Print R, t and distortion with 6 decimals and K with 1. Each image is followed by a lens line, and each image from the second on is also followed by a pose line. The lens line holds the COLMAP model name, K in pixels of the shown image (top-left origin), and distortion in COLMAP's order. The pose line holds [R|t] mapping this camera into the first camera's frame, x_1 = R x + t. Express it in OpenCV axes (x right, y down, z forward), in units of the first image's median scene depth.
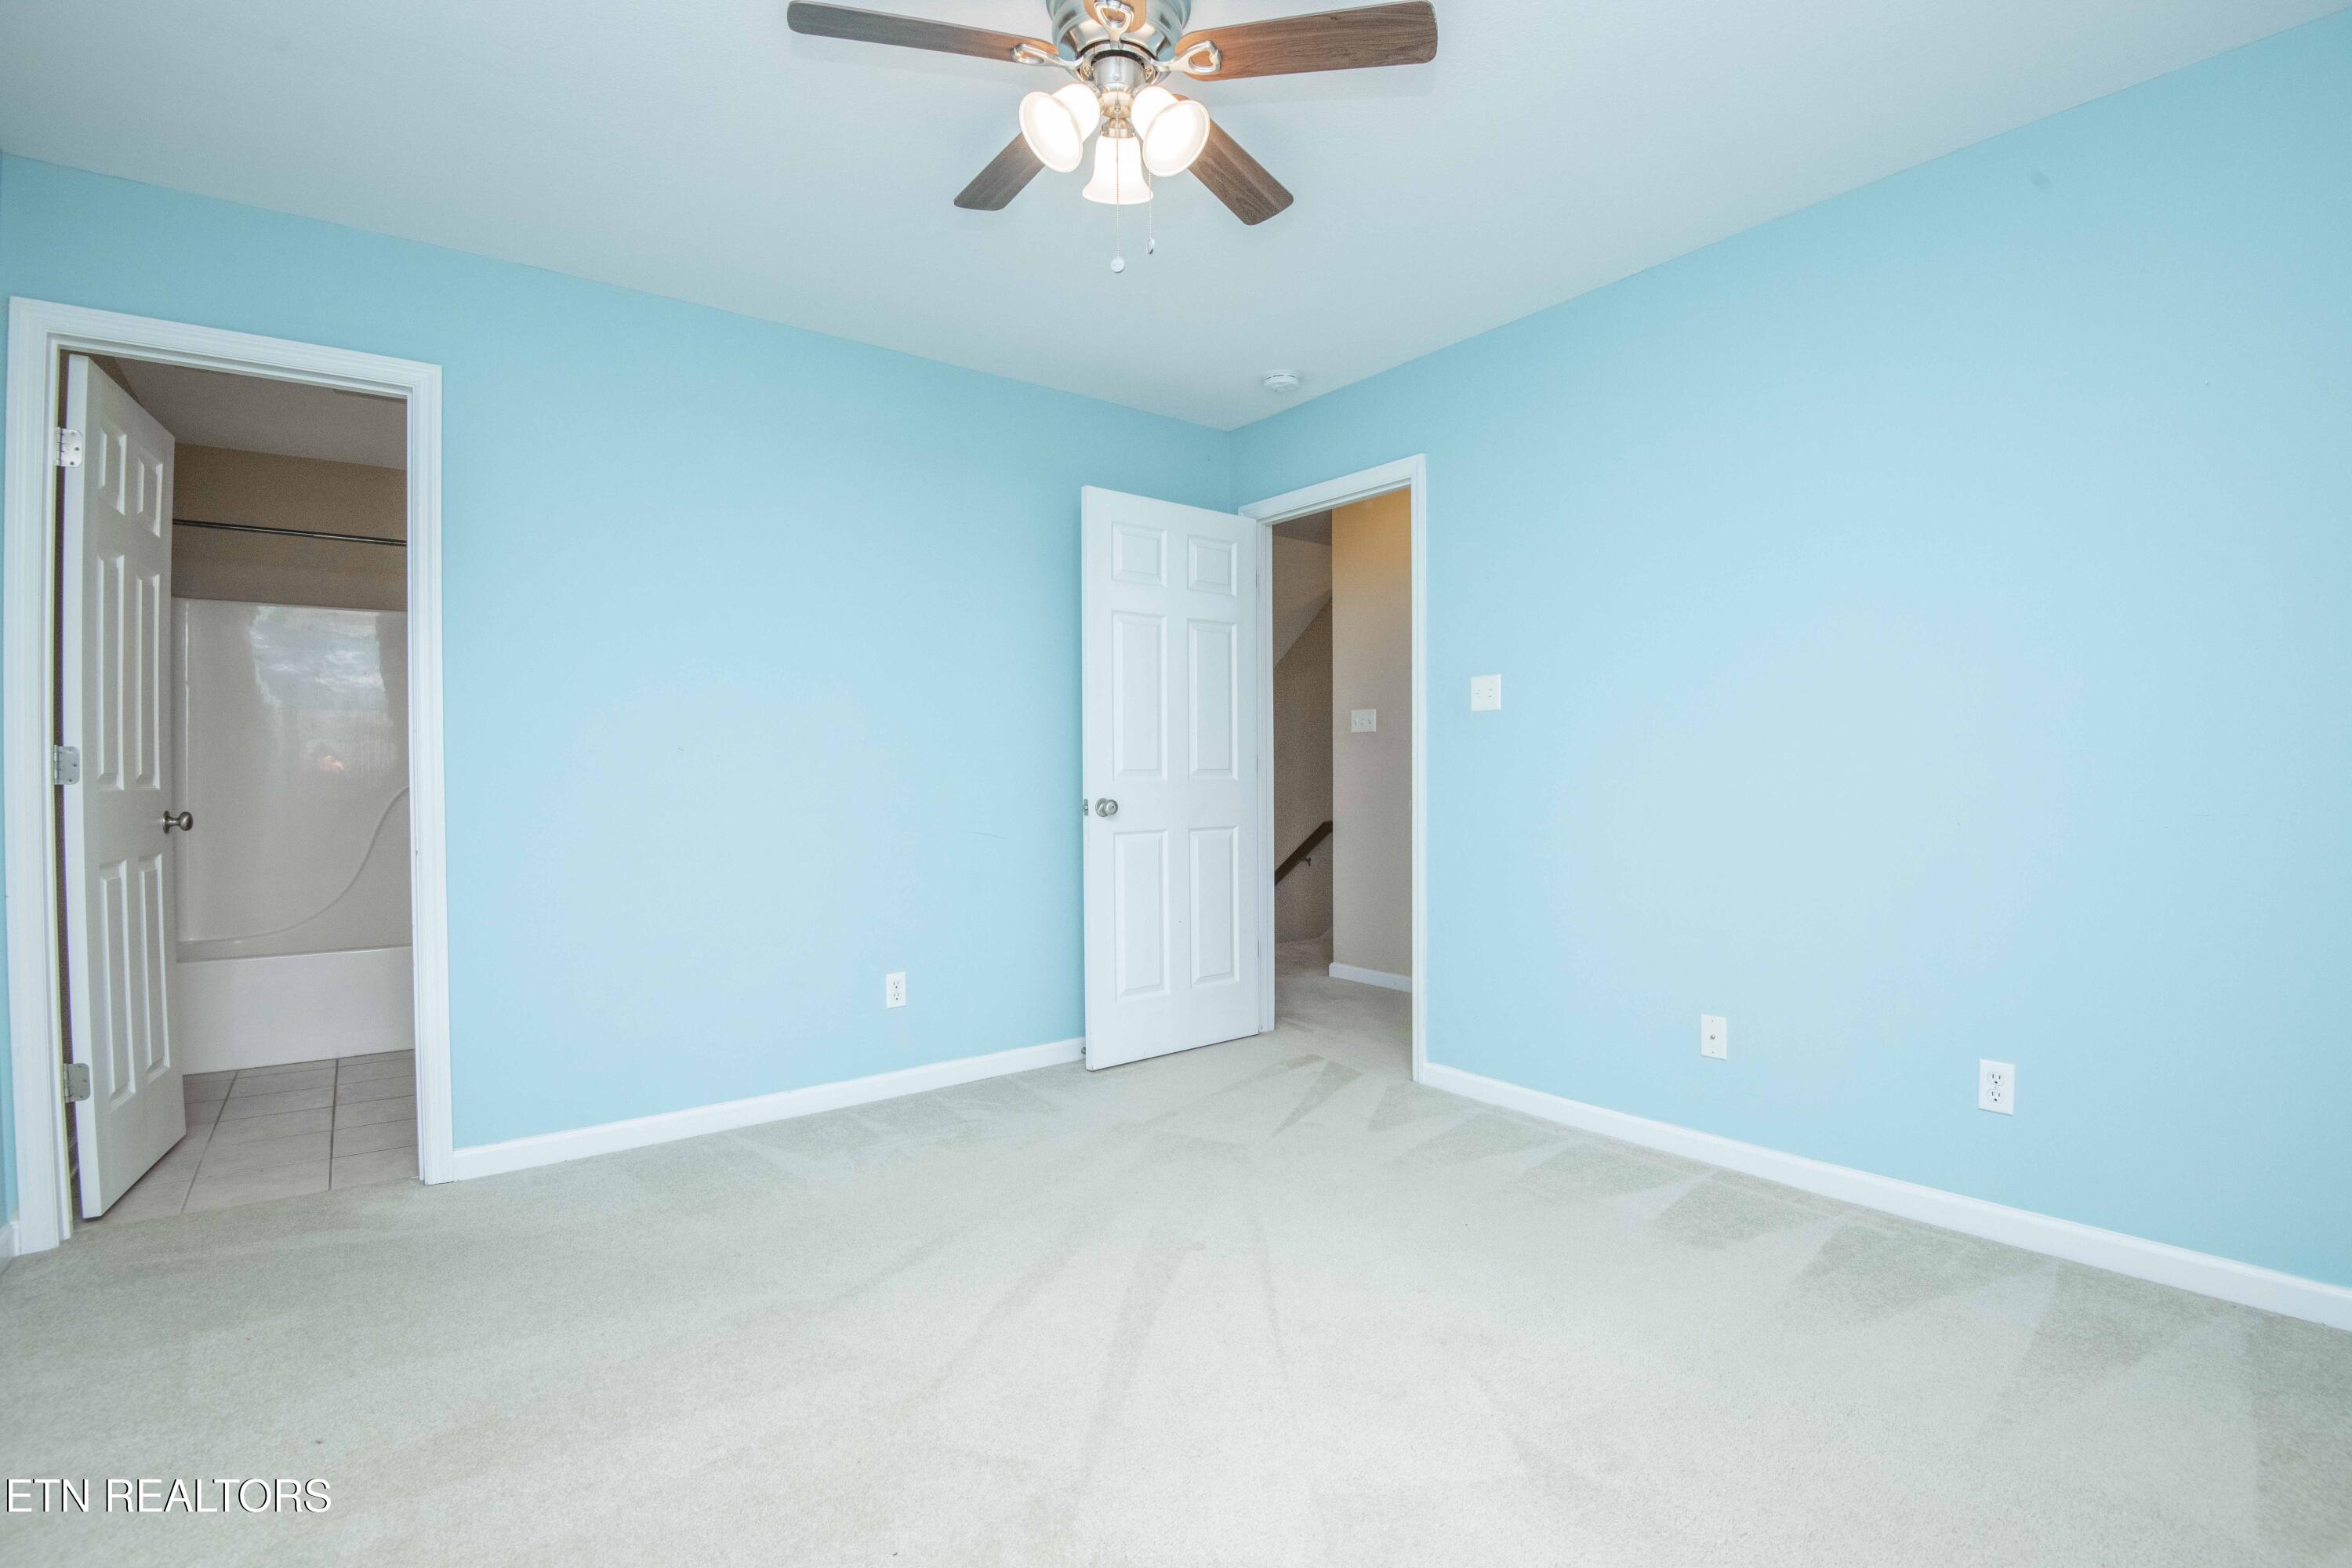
lens RADIAL K [[1089.2, 0, 1196.0], [0, 1089.2, 782.1], [0, 0, 1]] dist [0.002591, -0.018967]
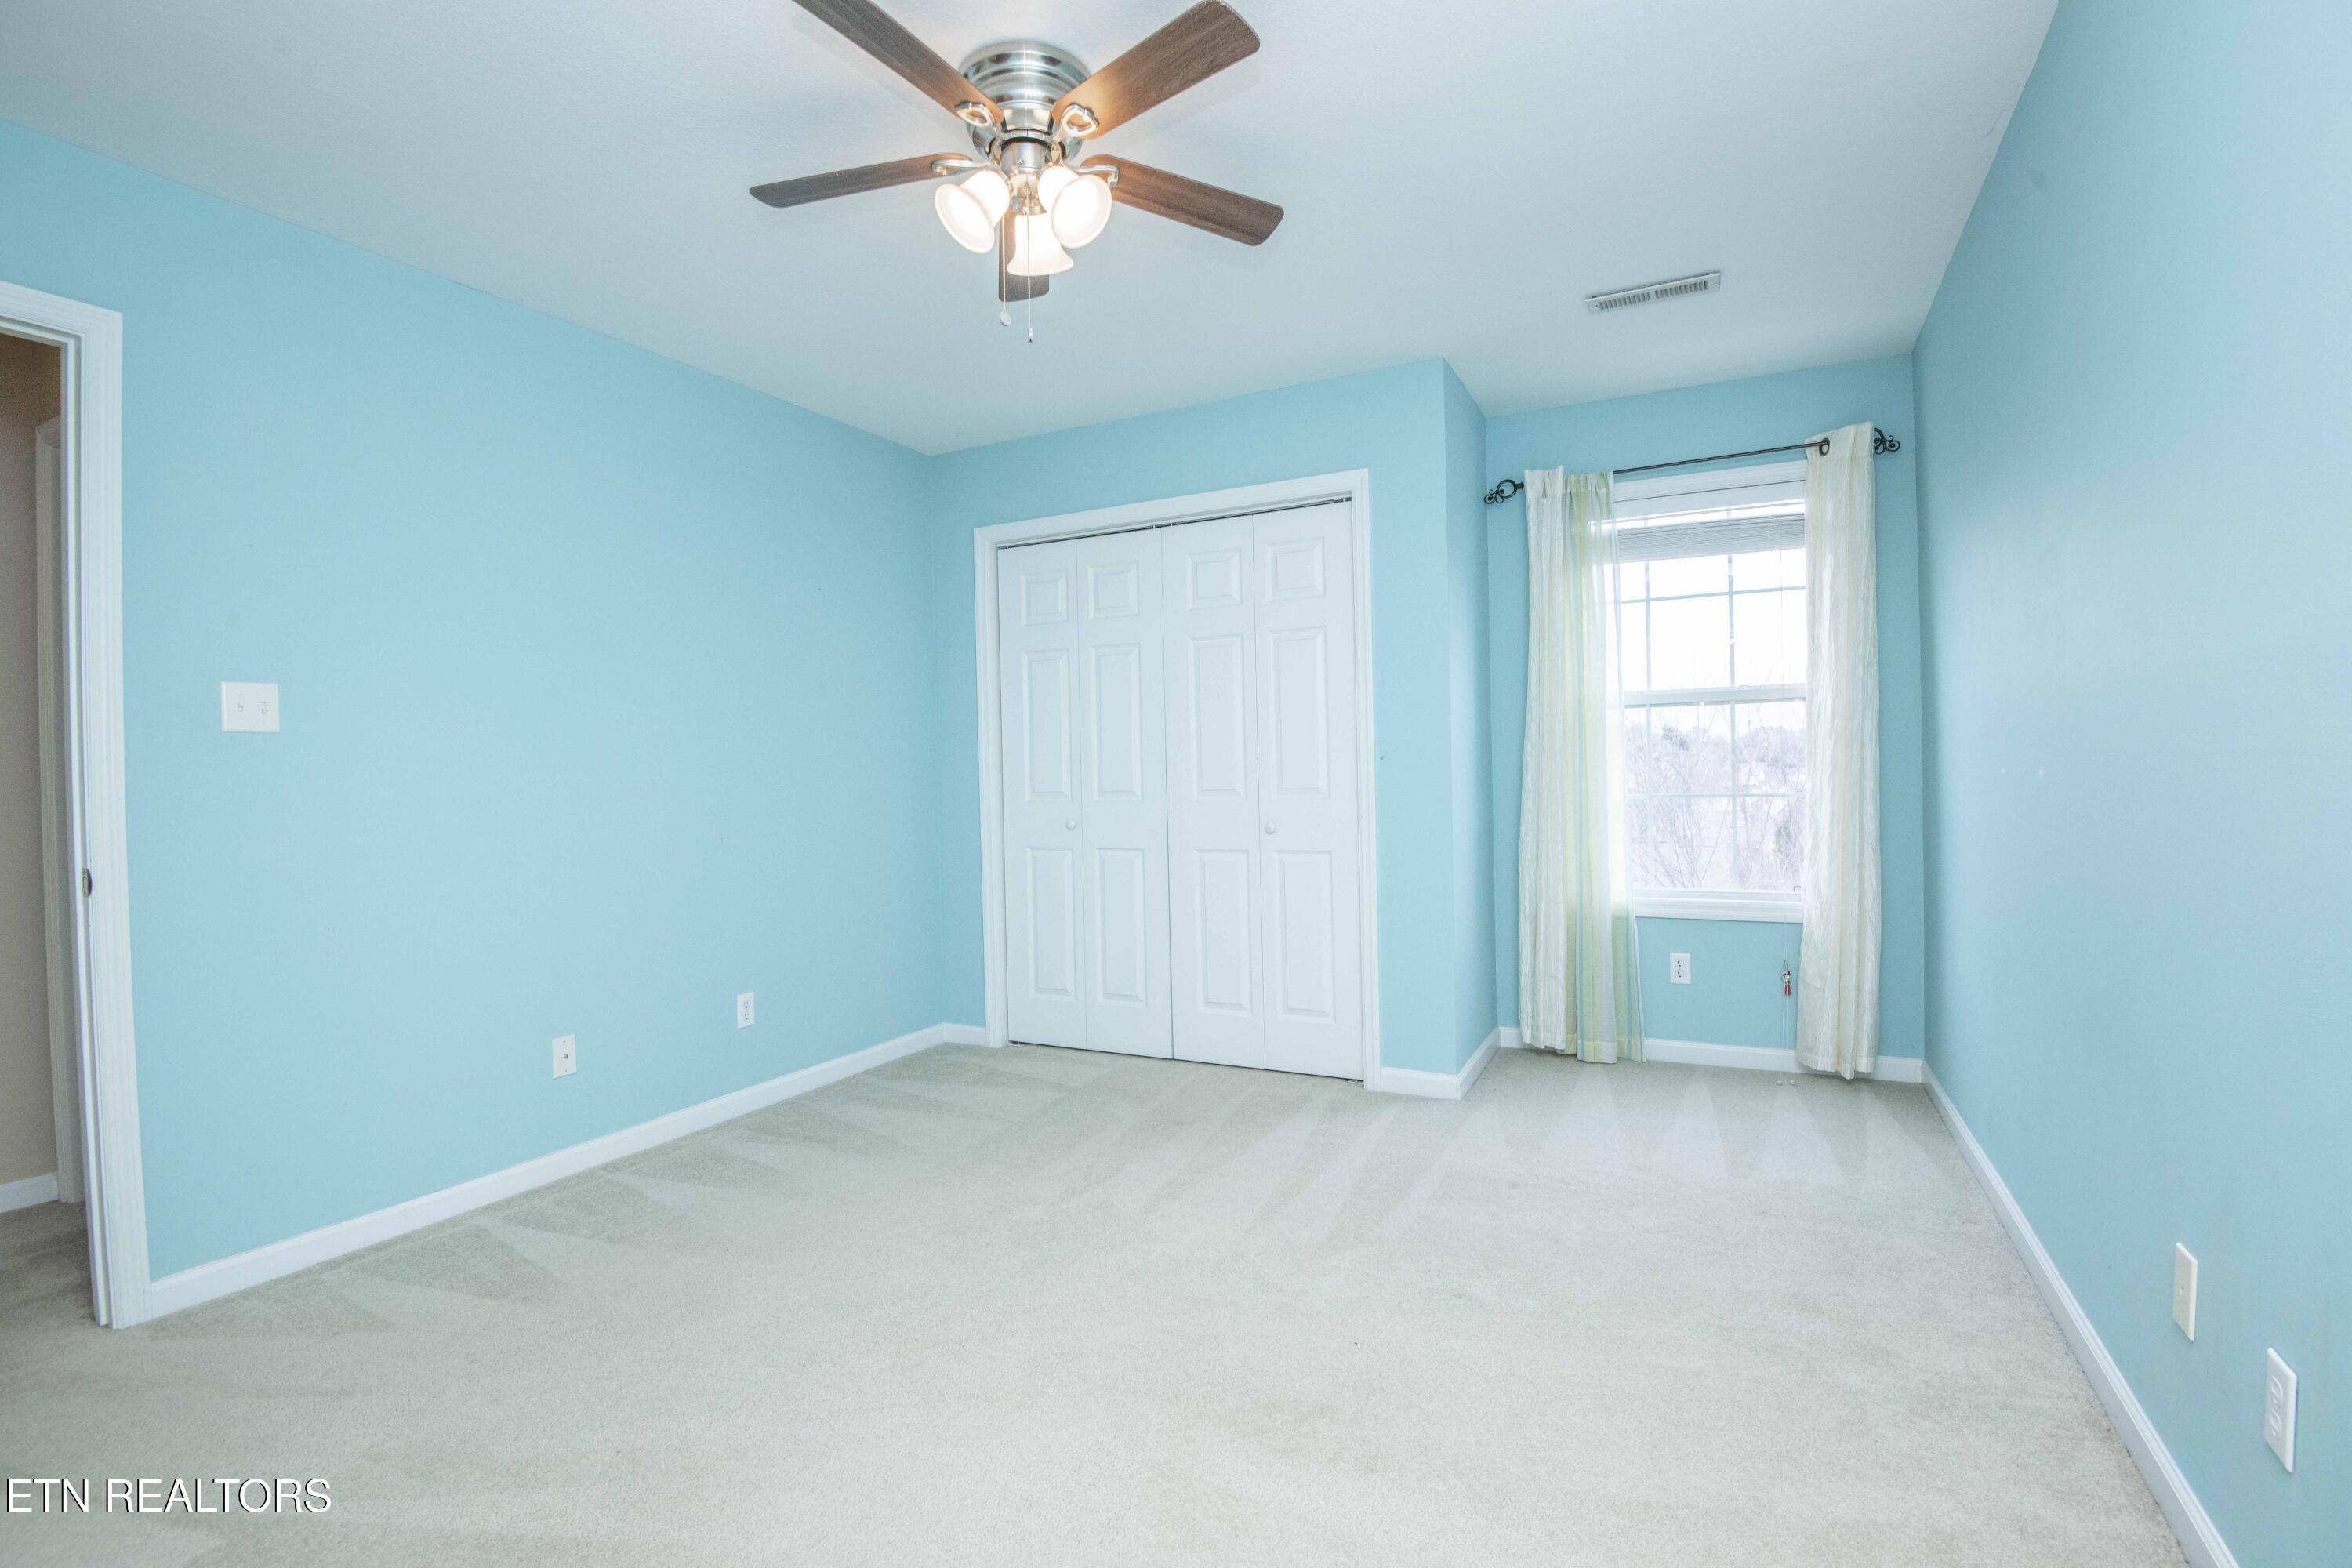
lens RADIAL K [[1089.2, 0, 1196.0], [0, 1089.2, 782.1], [0, 0, 1]] dist [0.002591, -0.018967]
pose [[-0.414905, 0.005352, 0.909849, -0.749249], [0.026669, 0.999625, 0.006281, -0.024724], [-0.909474, 0.026871, -0.414892, 0.871482]]
